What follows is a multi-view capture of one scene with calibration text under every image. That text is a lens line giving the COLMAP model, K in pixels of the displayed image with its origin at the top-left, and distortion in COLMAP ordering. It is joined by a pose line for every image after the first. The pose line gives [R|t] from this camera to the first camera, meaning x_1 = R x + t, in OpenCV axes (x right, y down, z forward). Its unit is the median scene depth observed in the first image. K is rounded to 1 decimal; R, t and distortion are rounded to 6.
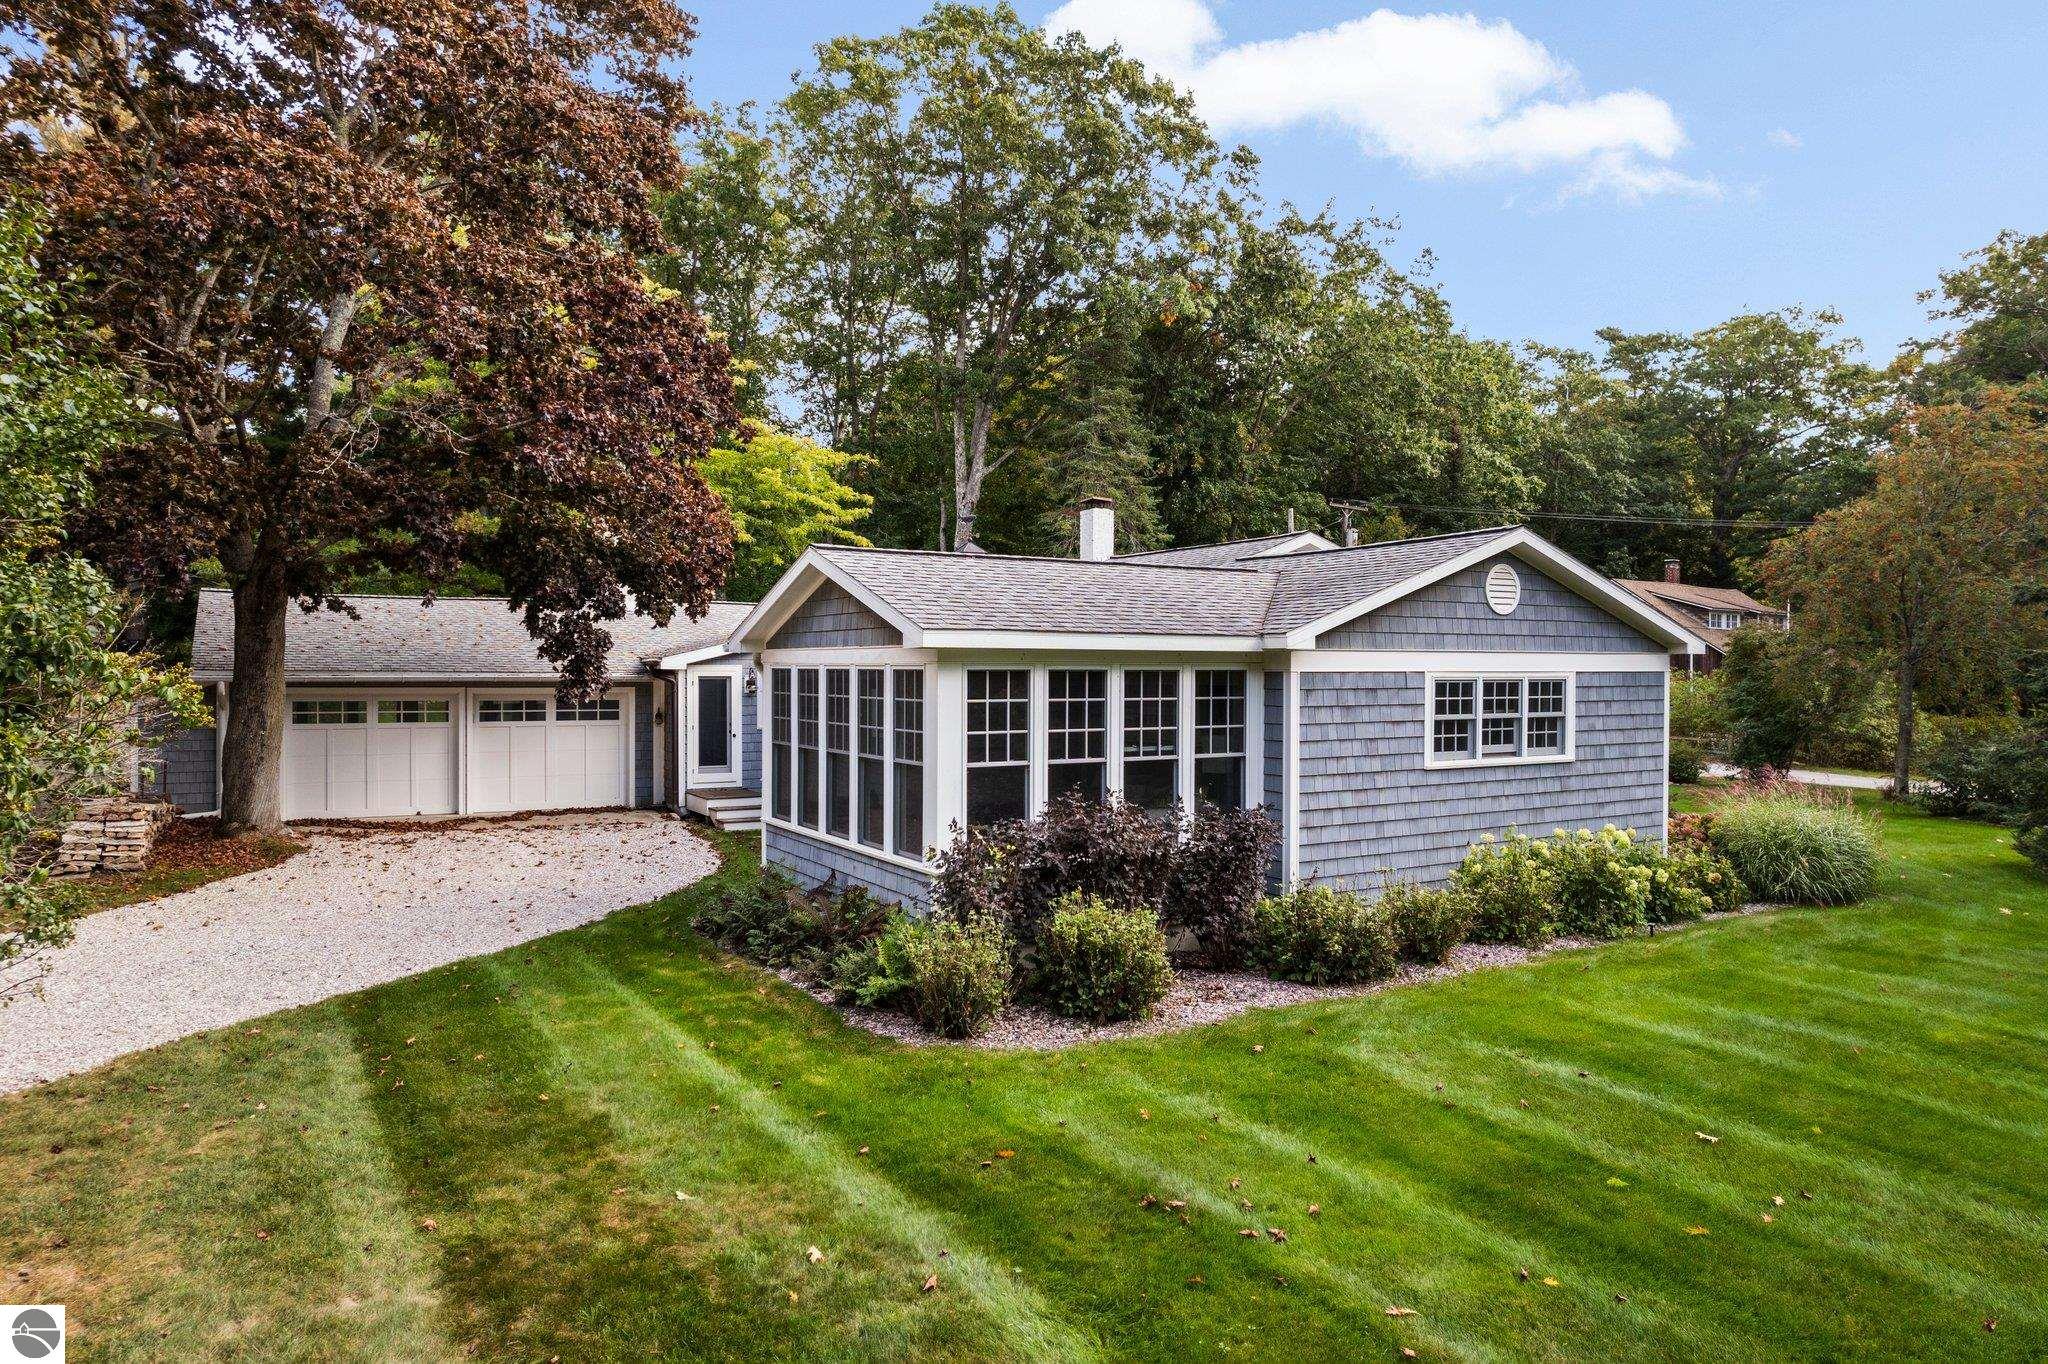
lens RADIAL K [[1319.0, 0, 1025.3], [0, 1319.0, 706.5], [0, 0, 1]] dist [-0.075482, 0.067529]
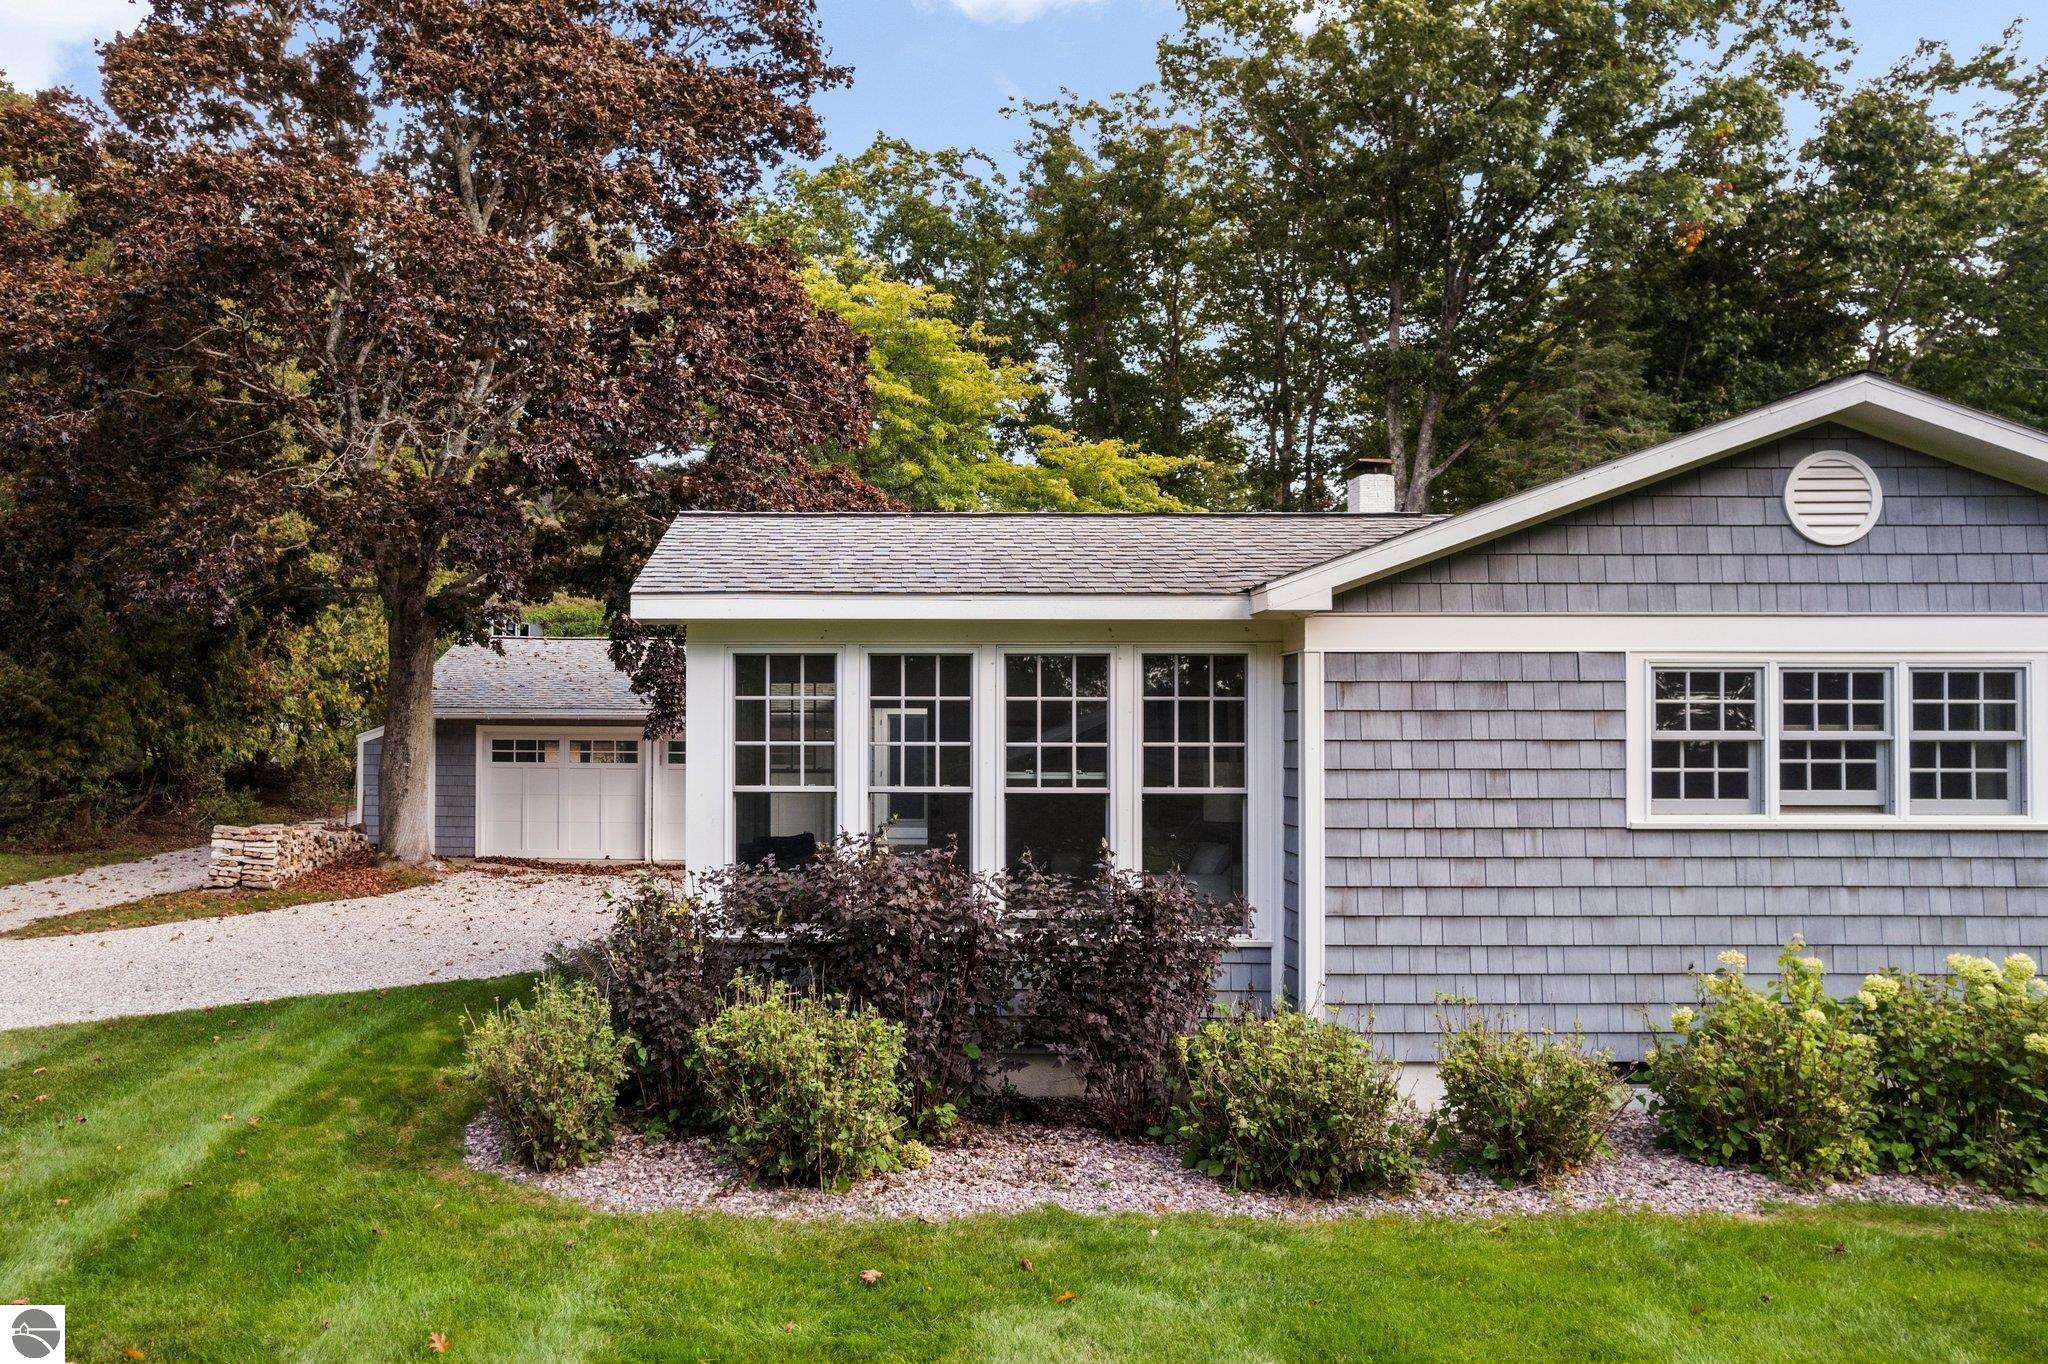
lens RADIAL K [[1344.5, 0, 1024.2], [0, 1344.5, 759.6], [0, 0, 1]] dist [-0.067688, 0.051746]
pose [[0.846360, -0.001663, -0.532609, 0.398402], [-0.014414, 0.999557, -0.026025, 0.038230], [0.532417, 0.029703, 0.845961, 0.398553]]
